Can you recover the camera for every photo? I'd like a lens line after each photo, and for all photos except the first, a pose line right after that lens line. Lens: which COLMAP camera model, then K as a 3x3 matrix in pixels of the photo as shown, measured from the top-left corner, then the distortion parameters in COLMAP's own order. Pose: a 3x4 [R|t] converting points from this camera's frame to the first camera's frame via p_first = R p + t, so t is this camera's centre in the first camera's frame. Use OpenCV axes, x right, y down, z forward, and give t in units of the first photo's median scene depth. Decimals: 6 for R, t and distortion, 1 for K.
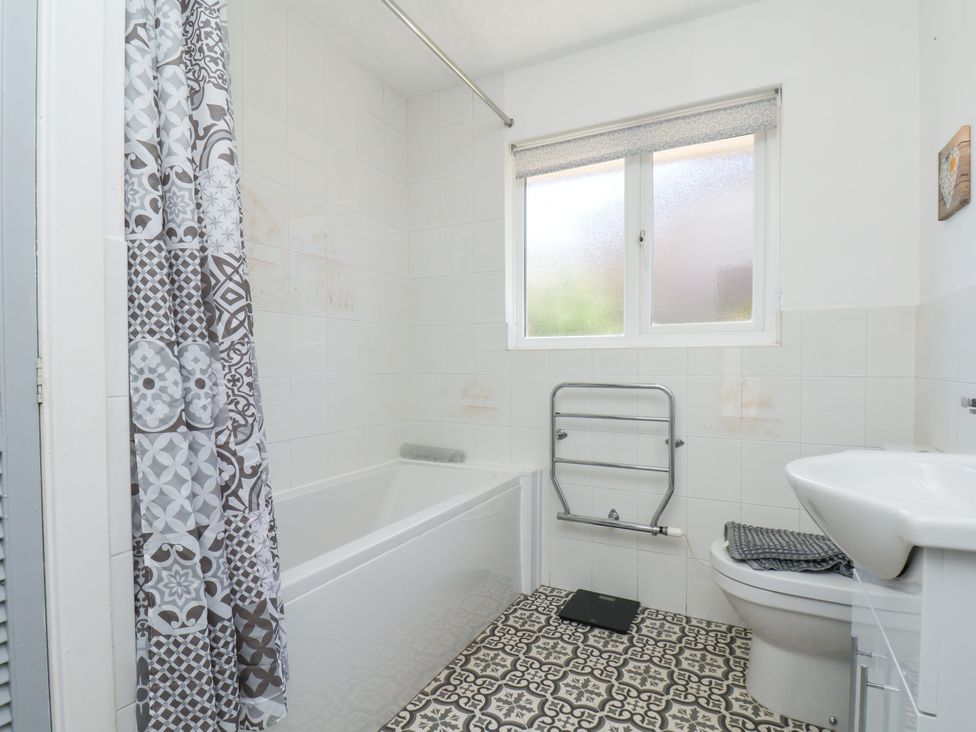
lens RADIAL K [[511.4, 0, 493.5], [0, 511.4, 370.8], [0, 0, 1]] dist [0.001673, -0.013107]
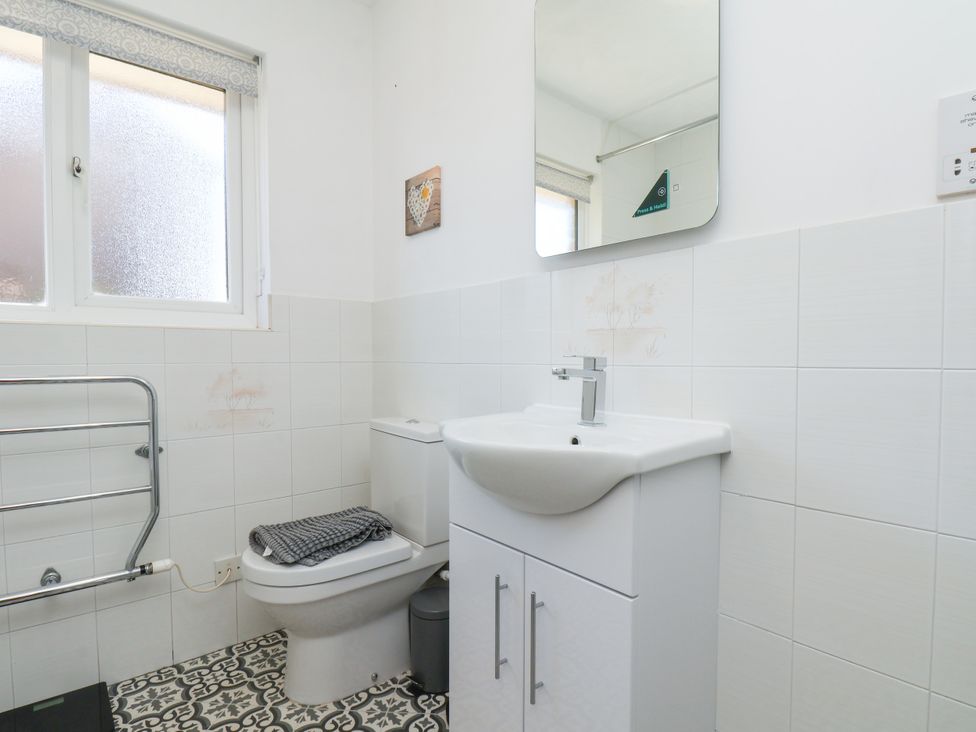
lens RADIAL K [[511.4, 0, 493.5], [0, 511.4, 370.8], [0, 0, 1]] dist [0.001673, -0.013107]
pose [[0.377925, -0.024818, 0.925503, -0.176916], [0.011961, 0.999688, 0.021923, 0.010661], [-0.925759, 0.002785, 0.378104, 0.265788]]
